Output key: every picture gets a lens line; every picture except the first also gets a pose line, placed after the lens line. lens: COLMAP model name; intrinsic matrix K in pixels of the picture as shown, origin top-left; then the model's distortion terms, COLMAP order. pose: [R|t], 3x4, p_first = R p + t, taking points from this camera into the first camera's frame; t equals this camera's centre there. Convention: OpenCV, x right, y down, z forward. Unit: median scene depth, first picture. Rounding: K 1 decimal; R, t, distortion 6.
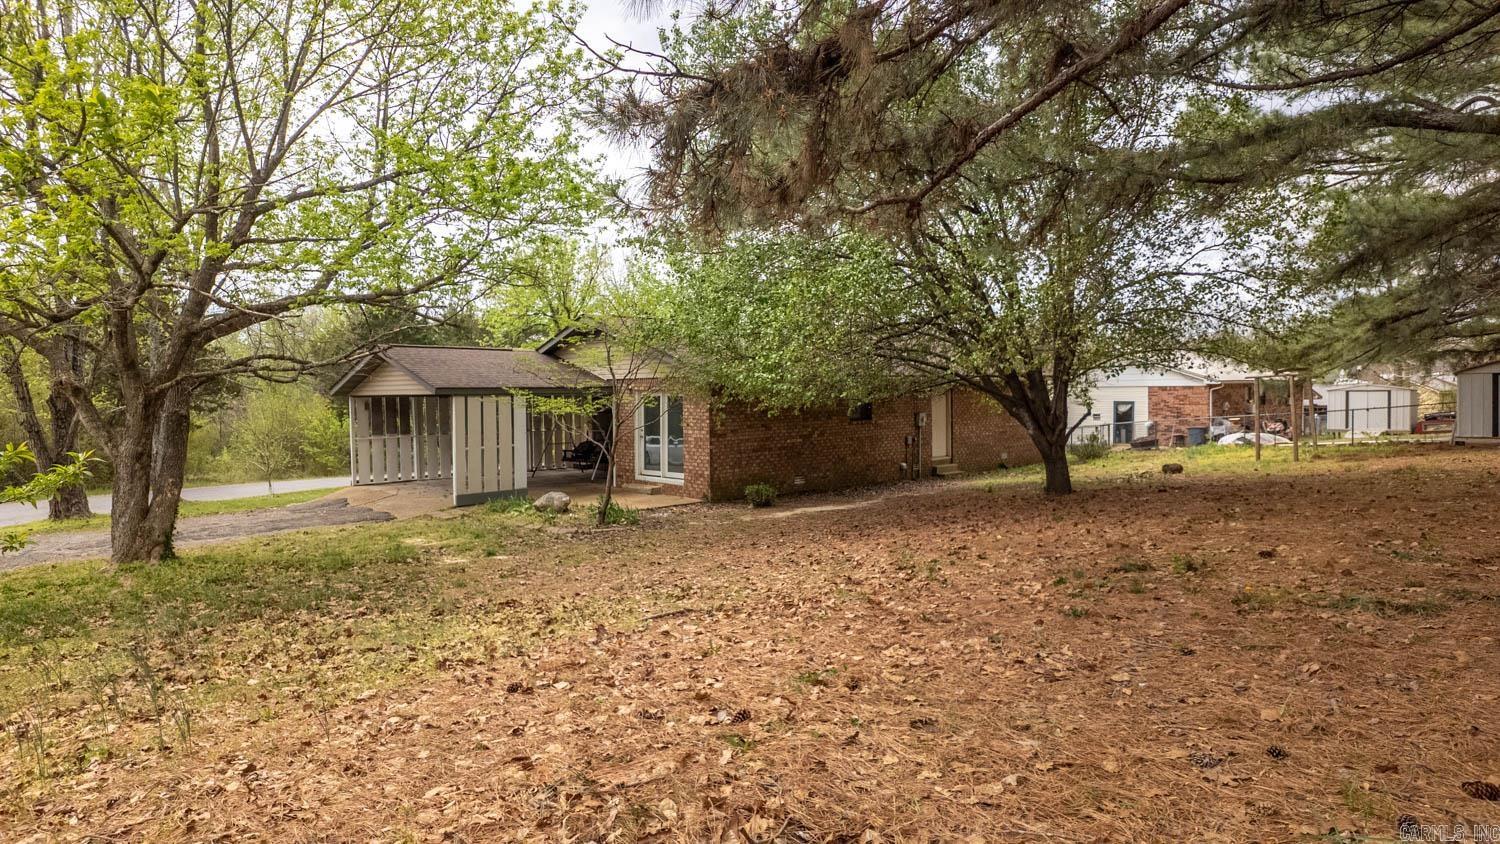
lens RADIAL K [[847.0, 0, 750.0], [0, 847.0, 422.0], [0, 0, 1]] dist [0.060705, -0.099791]
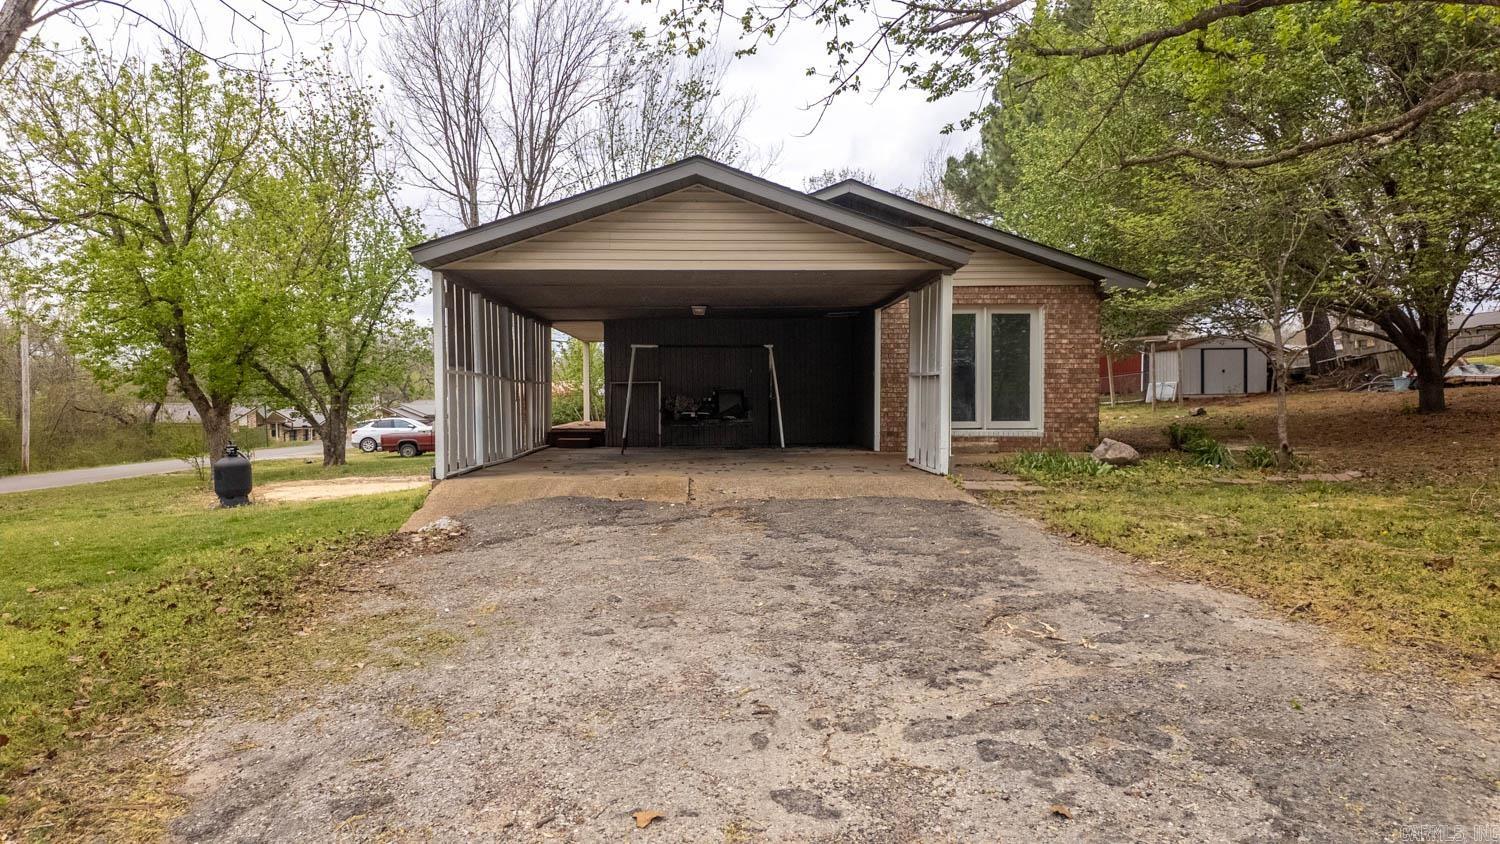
lens RADIAL K [[869.6, 0, 735.6], [0, 869.6, 423.3], [0, 0, 1]] dist [0.048809, -0.051268]
pose [[0.666901, -0.014603, 0.745003, -0.800477], [0.025722, 0.999663, -0.003431, 0.058952], [-0.744702, 0.021451, 0.667053, 0.689631]]
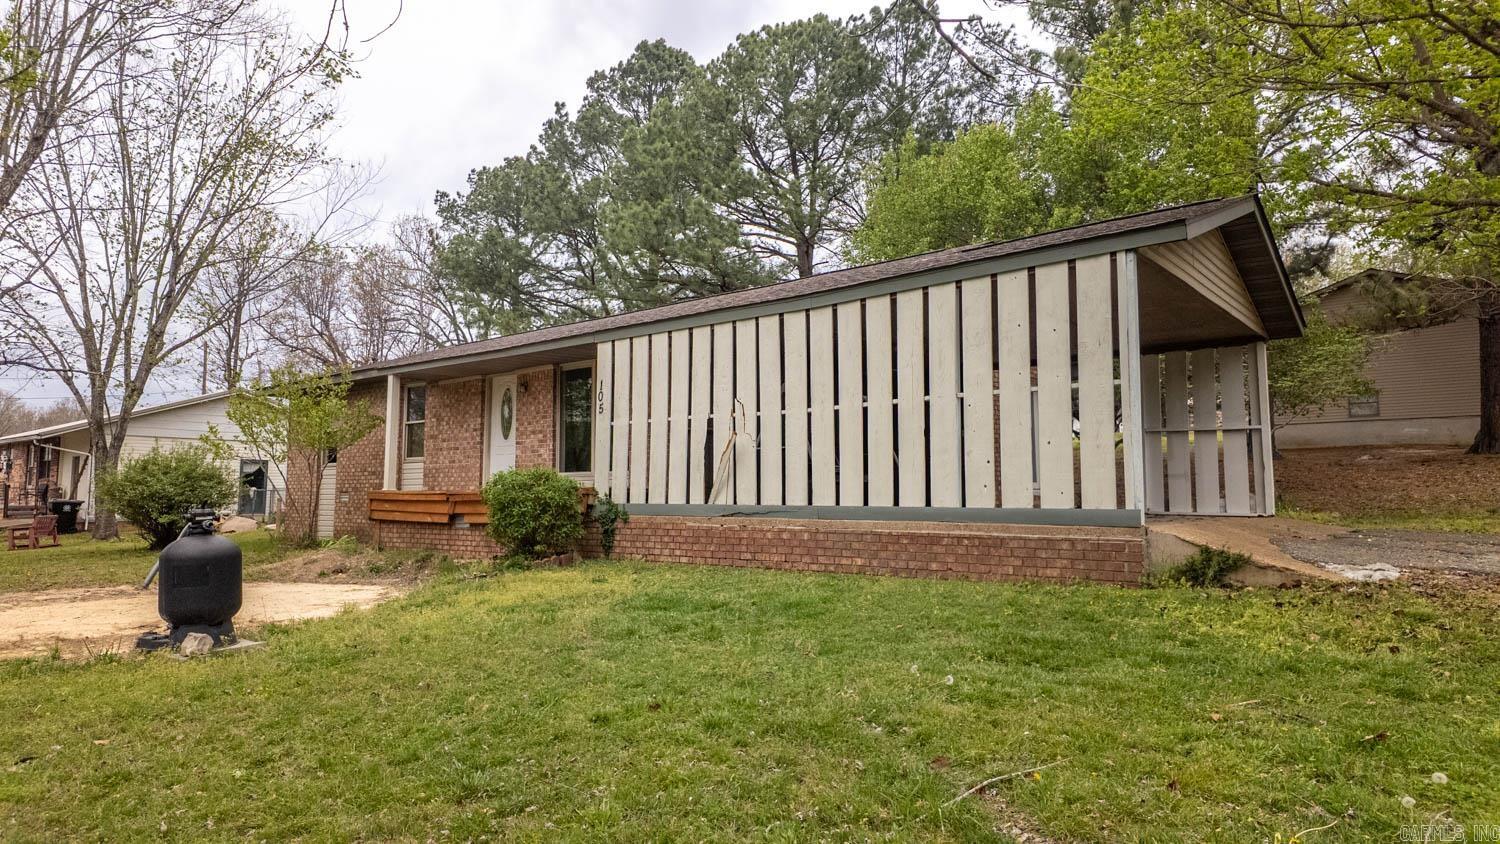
lens RADIAL K [[850.4, 0, 745.9], [0, 850.4, 418.4], [0, 0, 1]] dist [0.058552, -0.045942]
pose [[-0.087152, 0.095214, 0.991634, -0.884399], [0.033447, 0.995140, -0.092611, 0.066848], [-0.995633, 0.025096, -0.089913, 1.350970]]
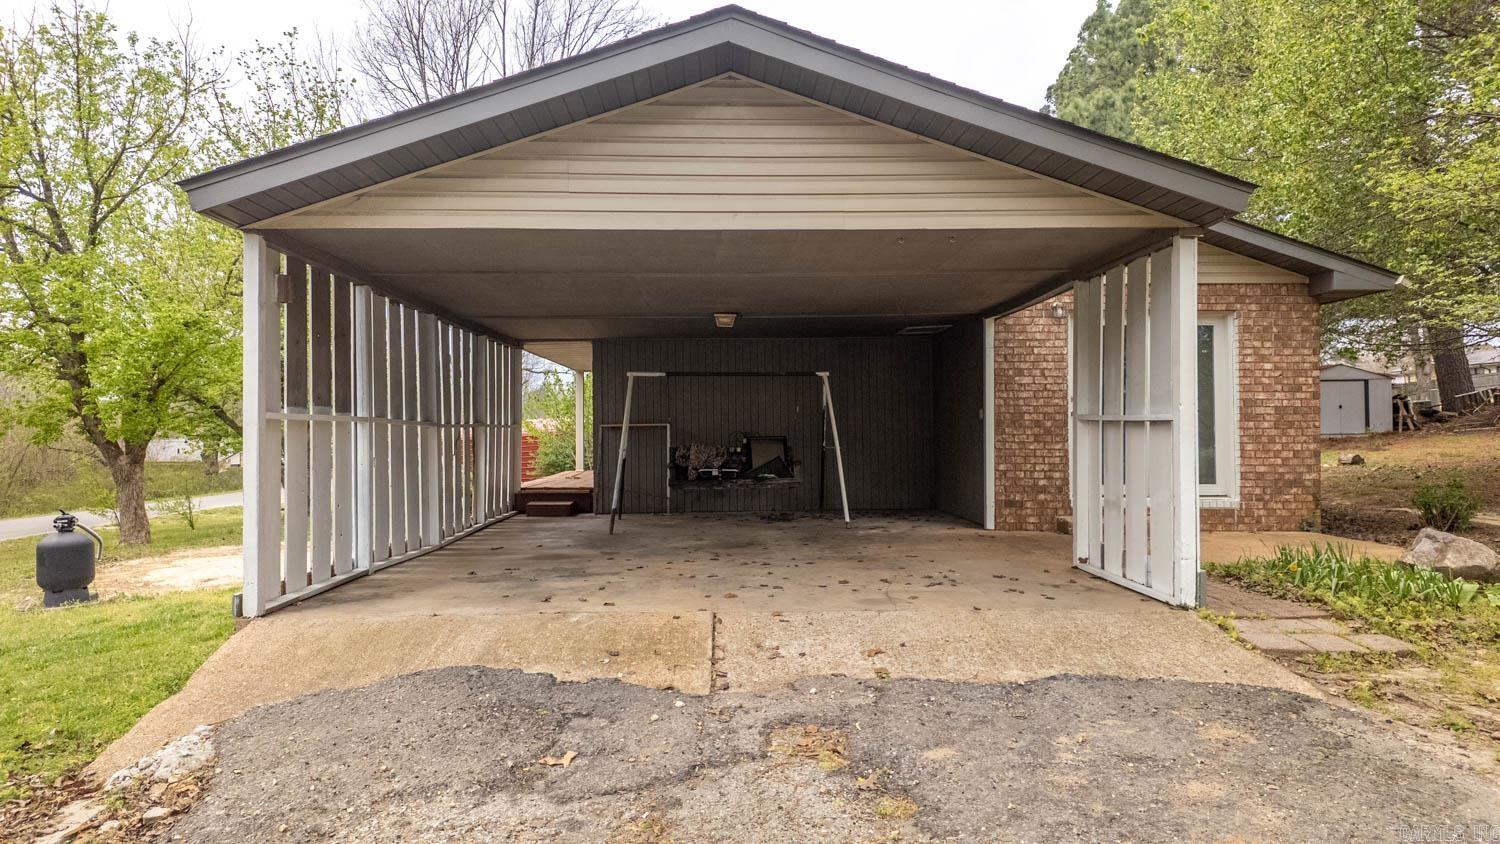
lens RADIAL K [[879.6, 0, 735.8], [0, 879.6, 419.4], [0, 0, 1]] dist [0.032323, -0.052615]
pose [[0.681307, 0.017295, 0.731794, -0.637475], [0.024880, 0.998596, -0.046764, 0.040607], [-0.731575, 0.050067, 0.679920, 0.854678]]
